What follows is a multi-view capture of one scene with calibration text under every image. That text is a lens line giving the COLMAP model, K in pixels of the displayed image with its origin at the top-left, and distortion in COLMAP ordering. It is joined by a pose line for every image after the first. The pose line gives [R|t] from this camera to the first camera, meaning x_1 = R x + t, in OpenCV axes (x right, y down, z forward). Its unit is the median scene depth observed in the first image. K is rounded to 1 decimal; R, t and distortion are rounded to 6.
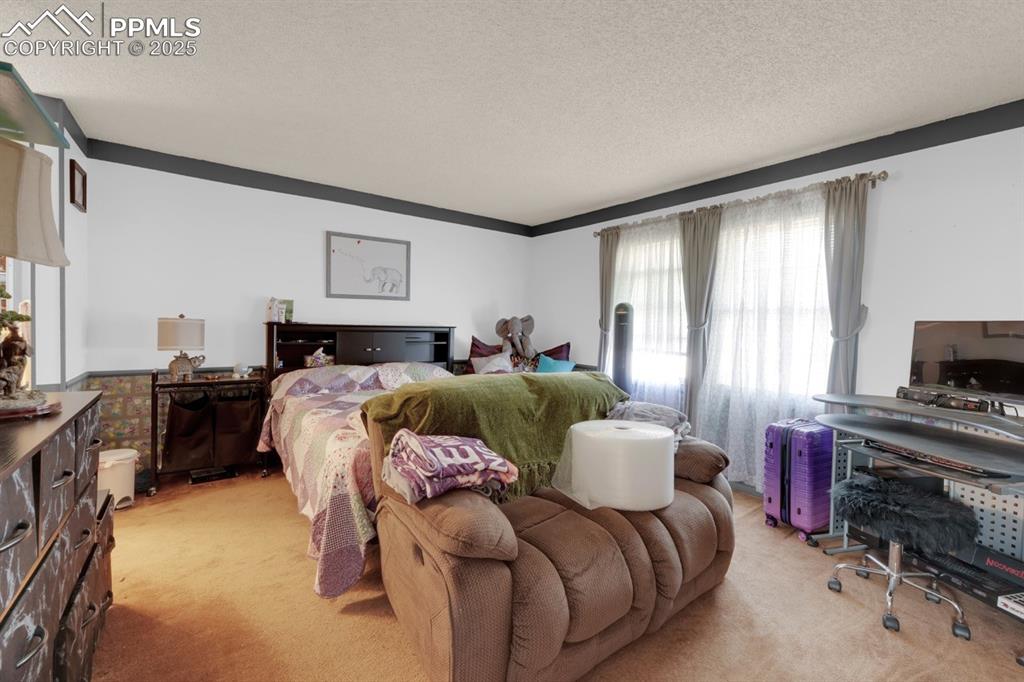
lens RADIAL K [[429.2, 0, 508.1], [0, 429.2, 333.4], [0, 0, 1]] dist [0.002426, 0.000178]
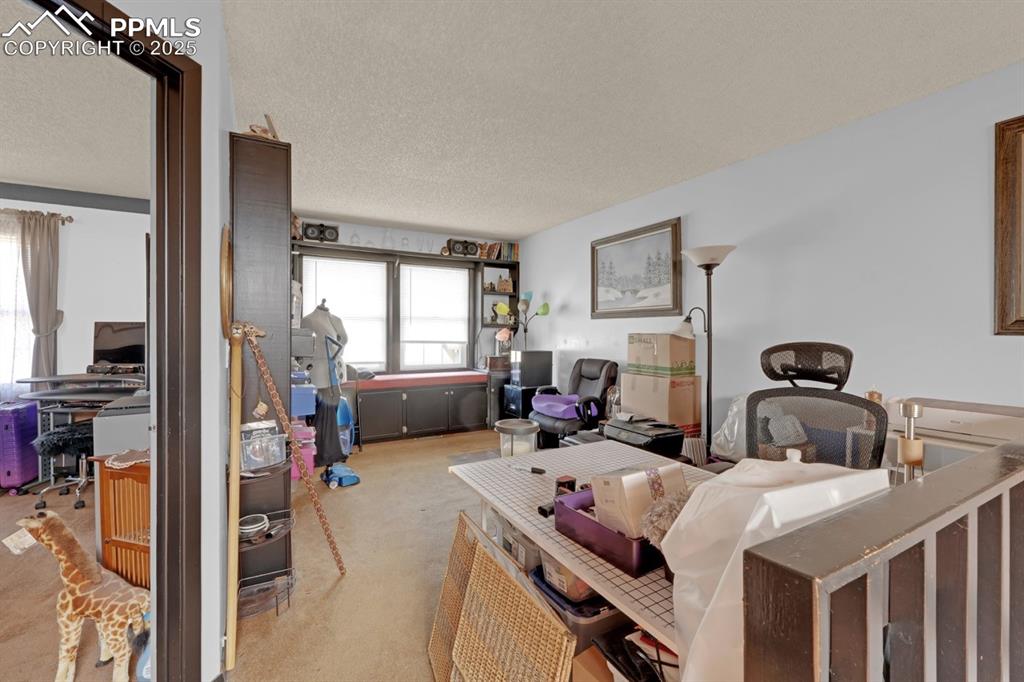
lens RADIAL K [[429.2, 0, 508.1], [0, 429.2, 333.4], [0, 0, 1]] dist [0.002426, 0.000178]
pose [[0.100987, -0.033633, 0.994319, -0.417260], [0.019704, 0.999300, 0.031801, -0.006829], [-0.994693, 0.016380, 0.101579, -0.590383]]
